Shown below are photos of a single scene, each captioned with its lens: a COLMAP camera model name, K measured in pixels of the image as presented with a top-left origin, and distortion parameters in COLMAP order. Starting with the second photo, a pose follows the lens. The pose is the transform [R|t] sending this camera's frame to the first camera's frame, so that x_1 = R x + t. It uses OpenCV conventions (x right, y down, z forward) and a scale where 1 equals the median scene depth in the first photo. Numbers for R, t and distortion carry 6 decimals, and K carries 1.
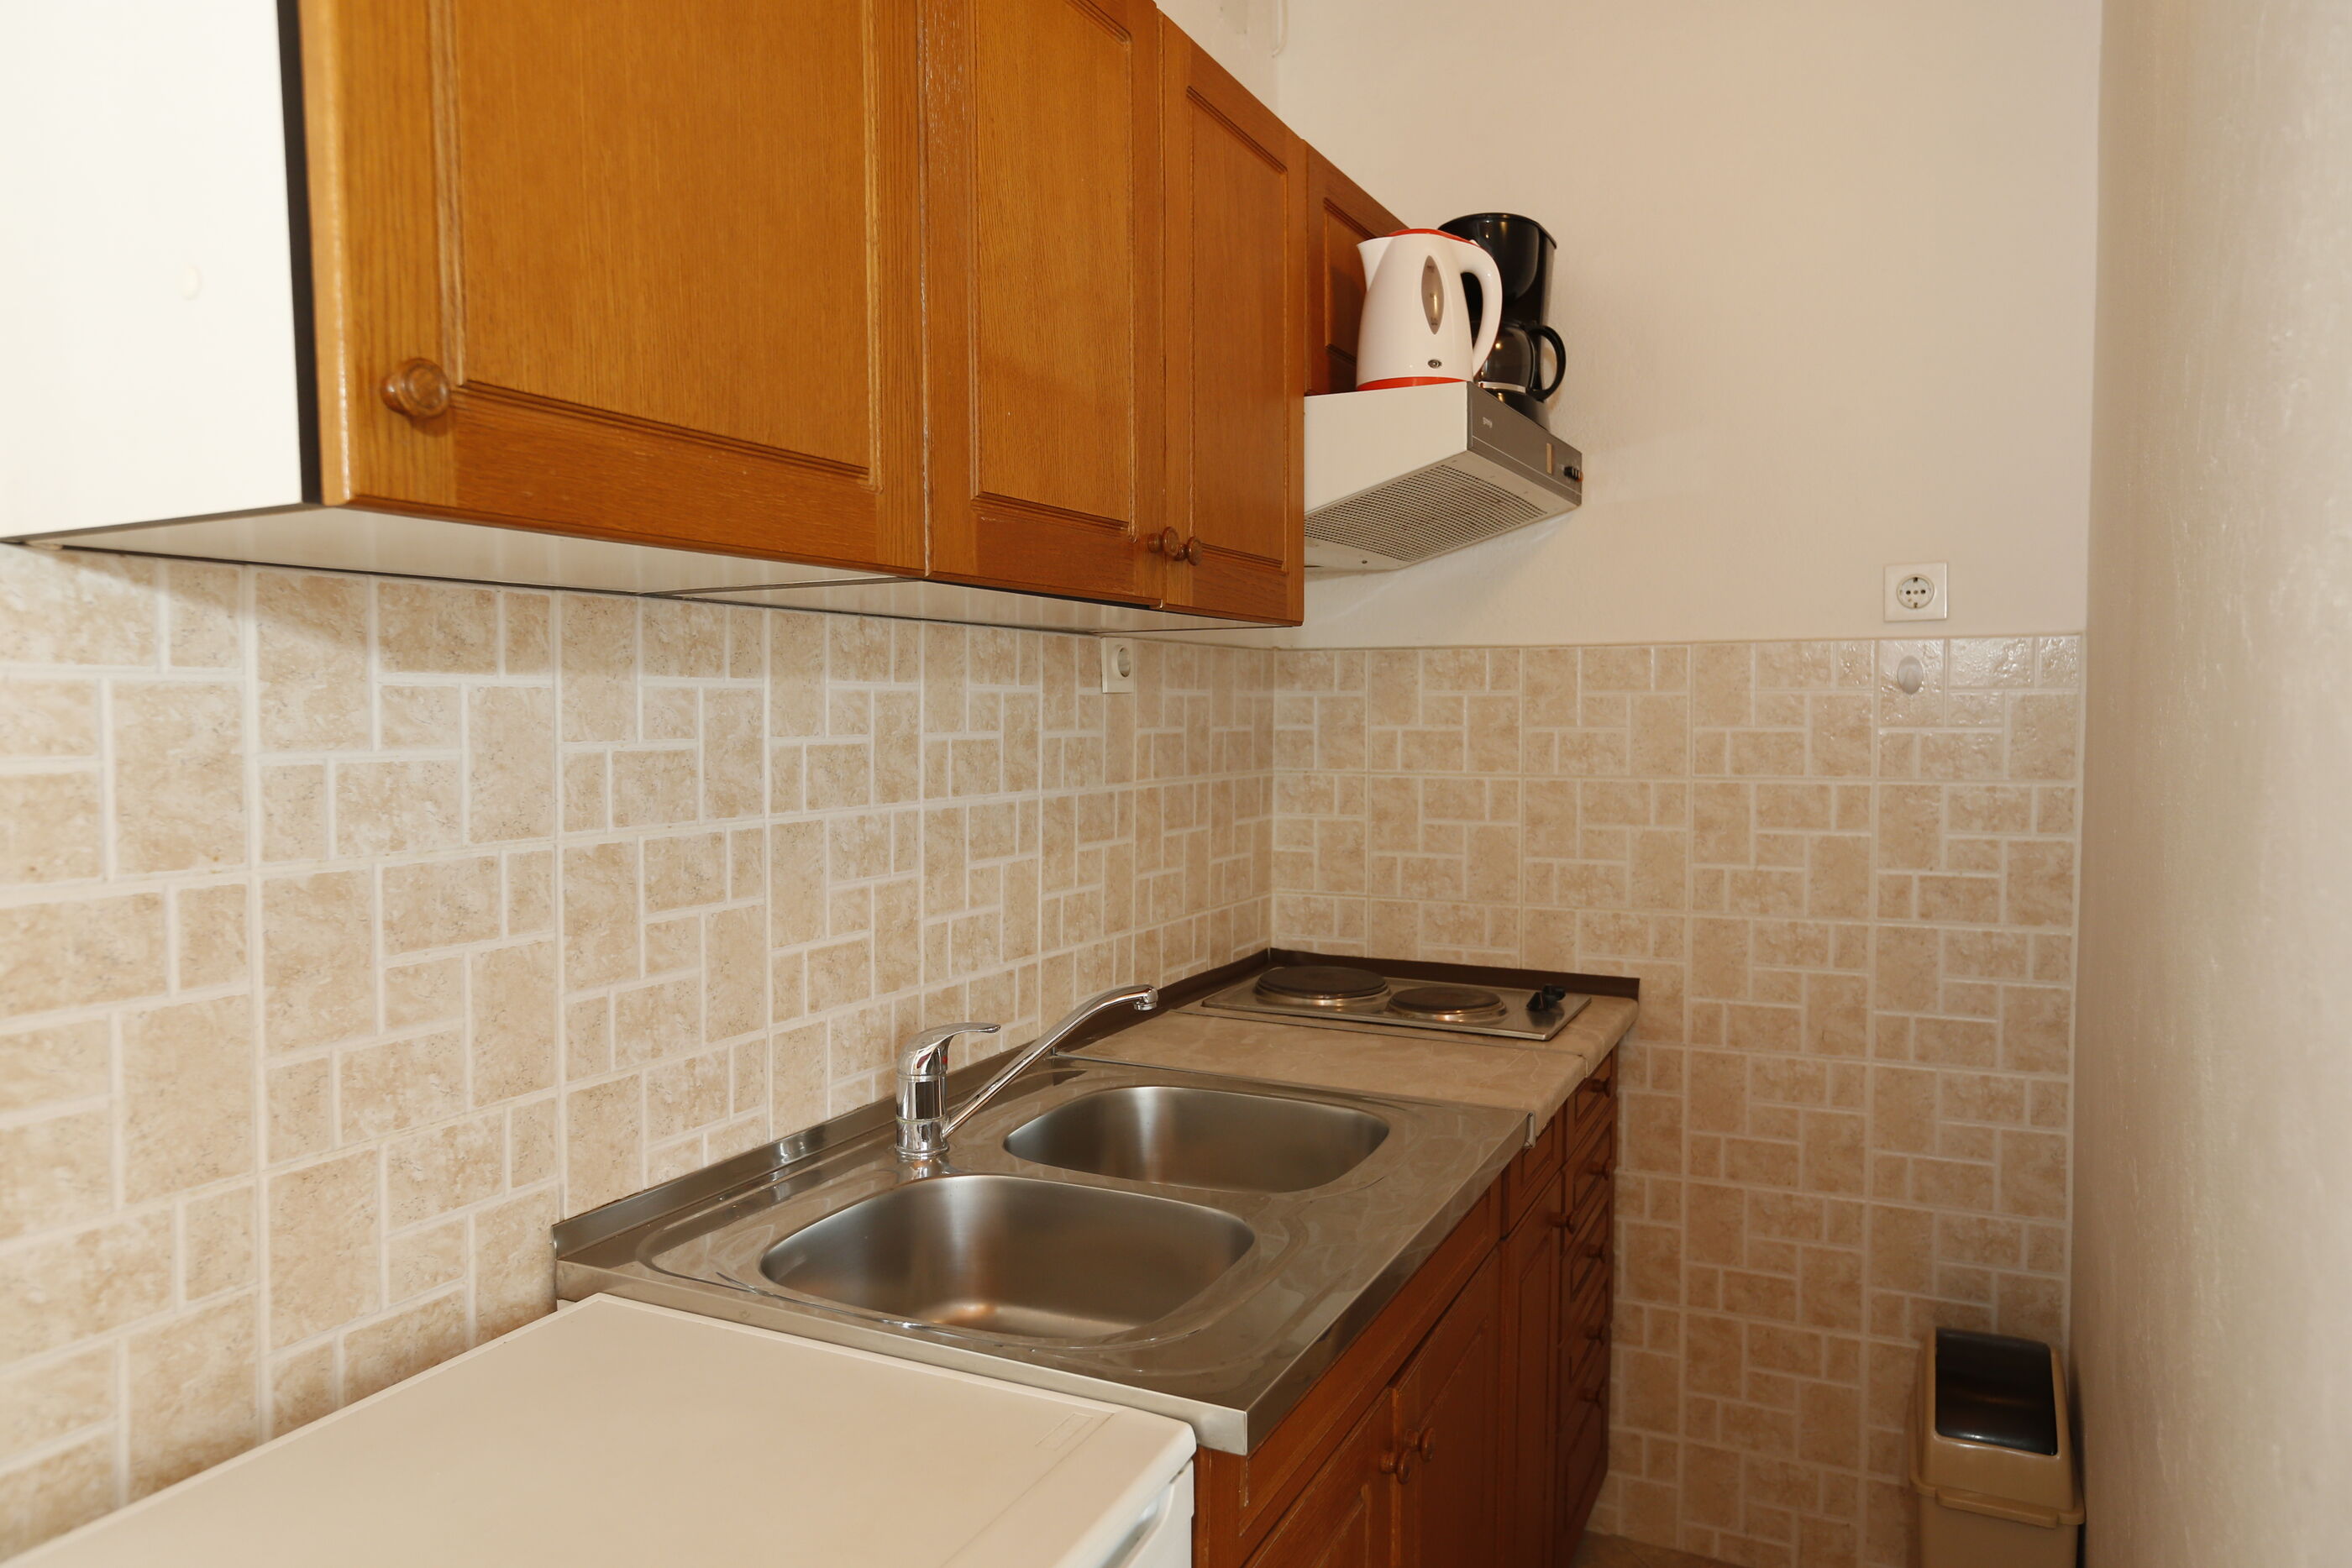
lens RADIAL K [[1653.2, 0, 1123.2], [0, 1653.2, 775.6], [0, 0, 1]] dist [-0.022135, 0.026034]
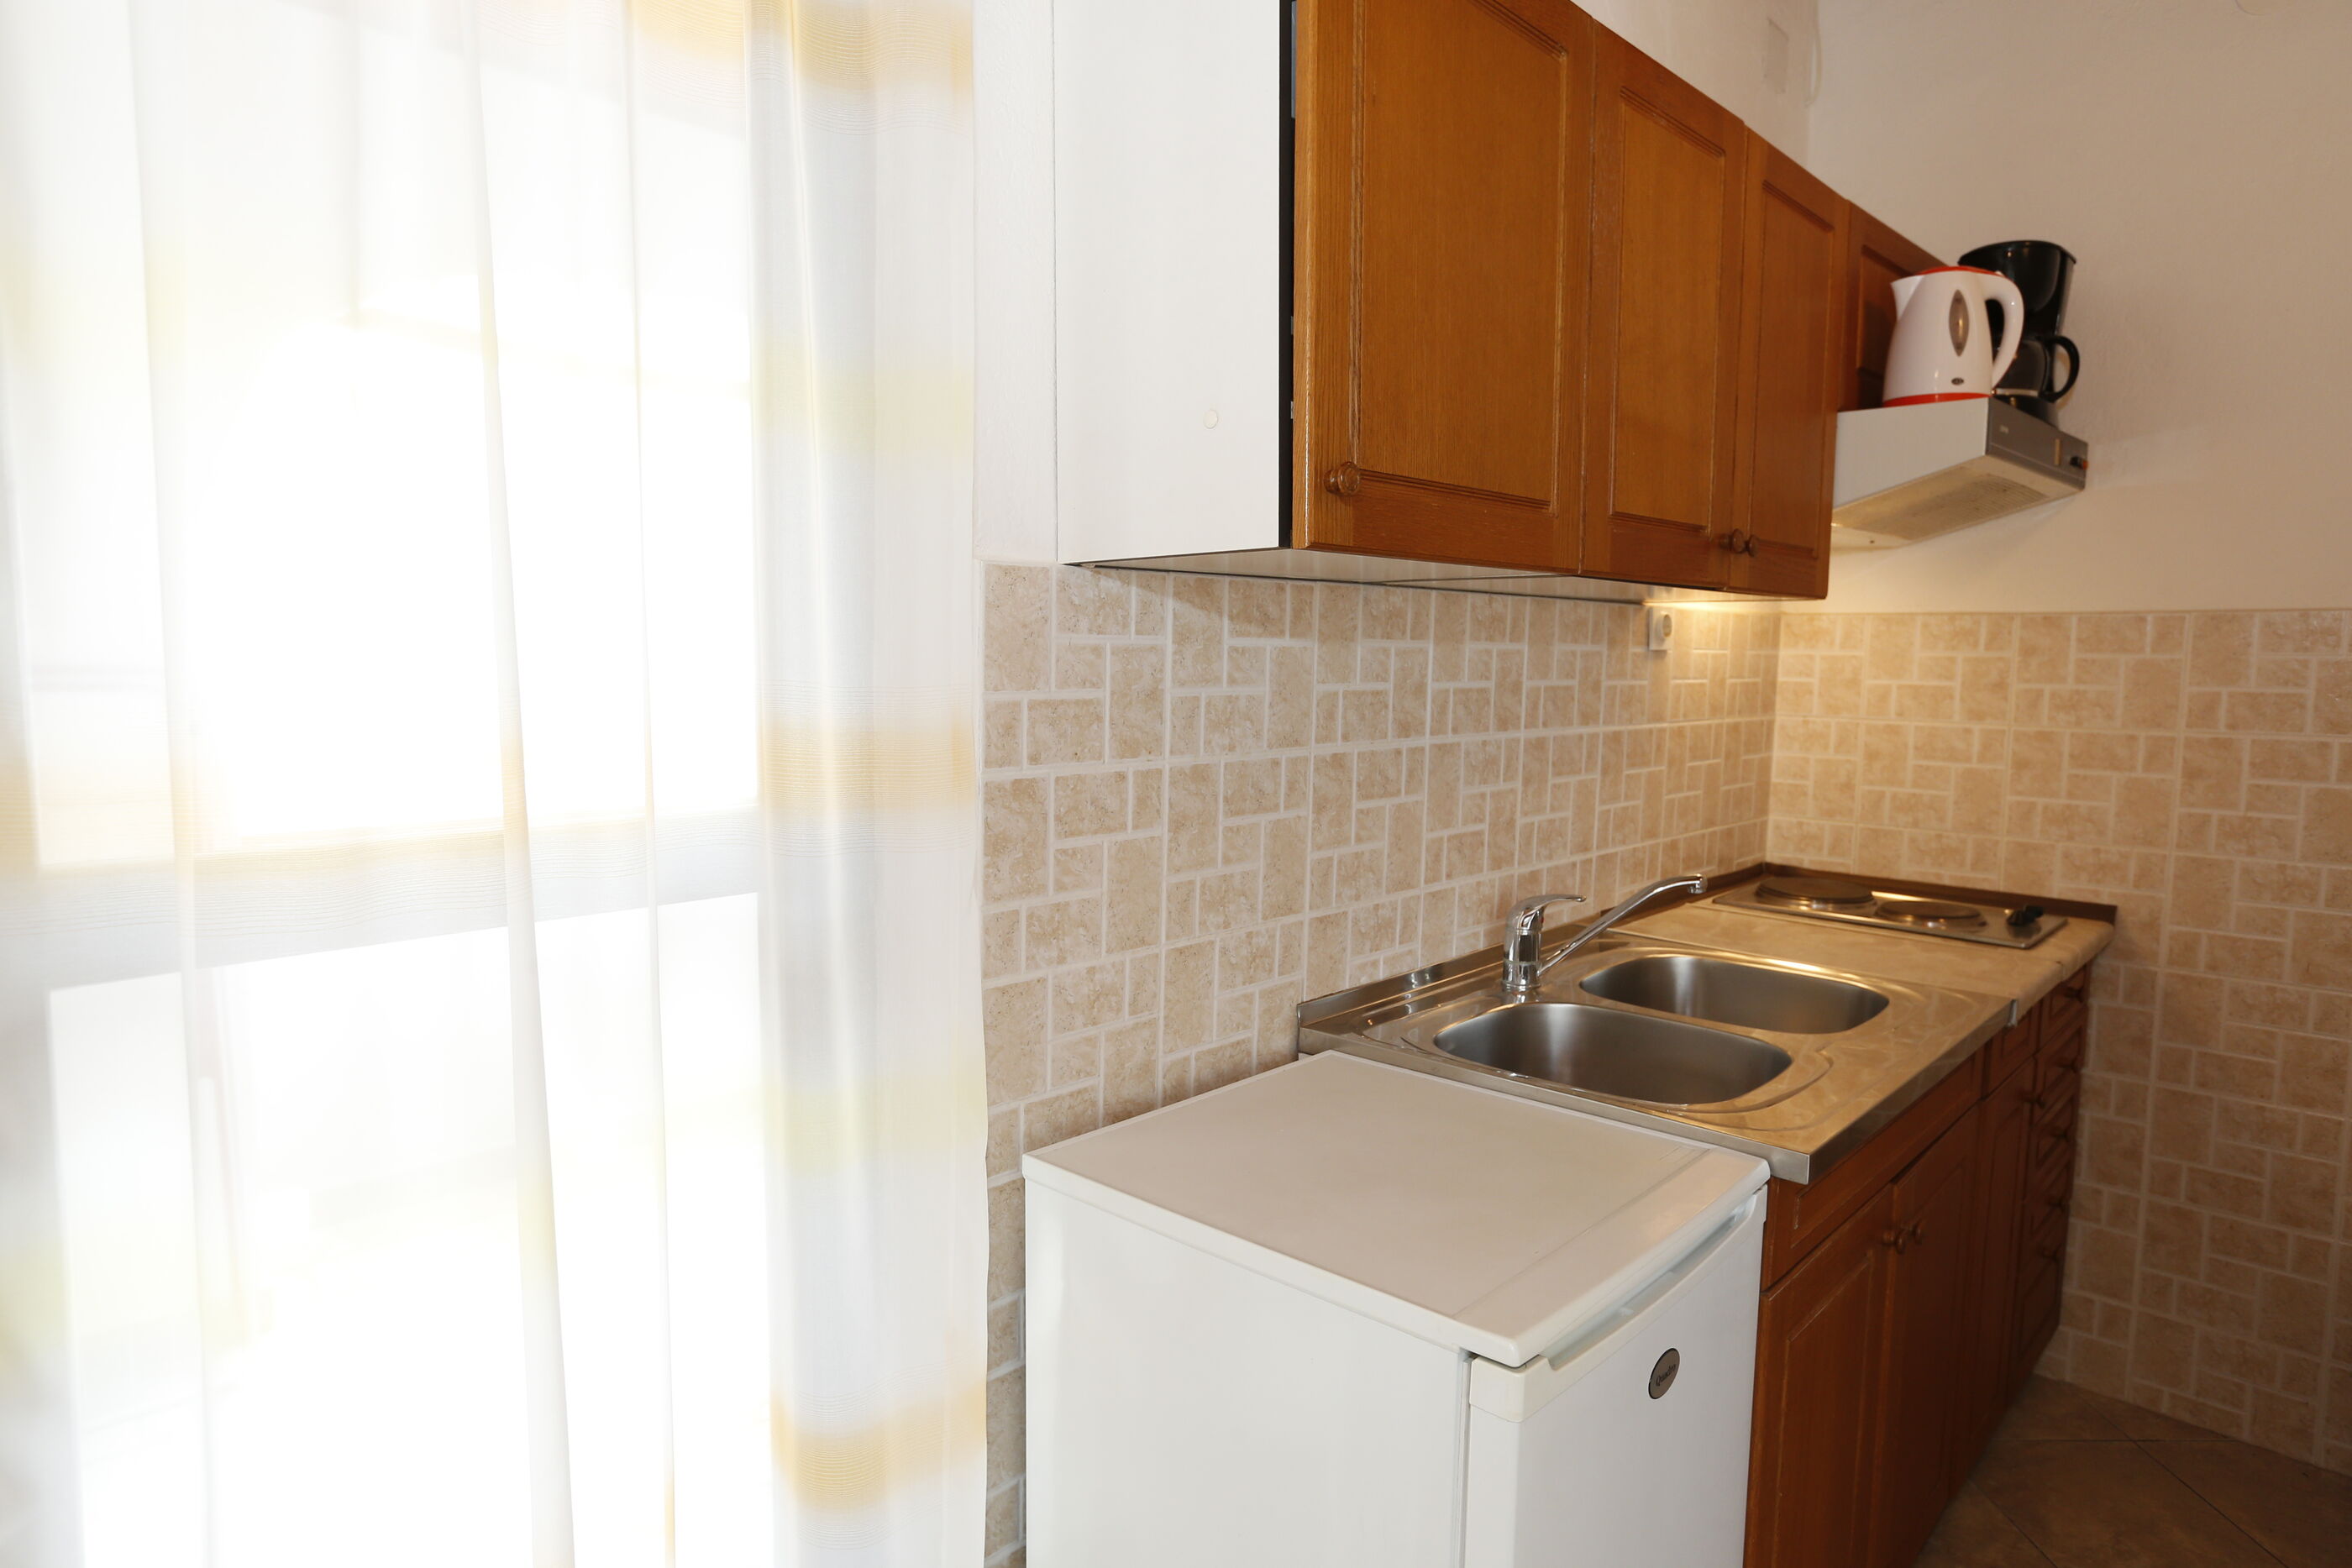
lens RADIAL K [[1496.6, 0, 1083.3], [0, 1496.6, 787.1], [0, 0, 1]] dist [-0.042149, 0.039052]
pose [[0.954597, 0.040306, -0.295160, -0.096562], [-0.024828, 0.998122, 0.056003, 0.001642], [0.296863, -0.046132, 0.953805, -0.251921]]
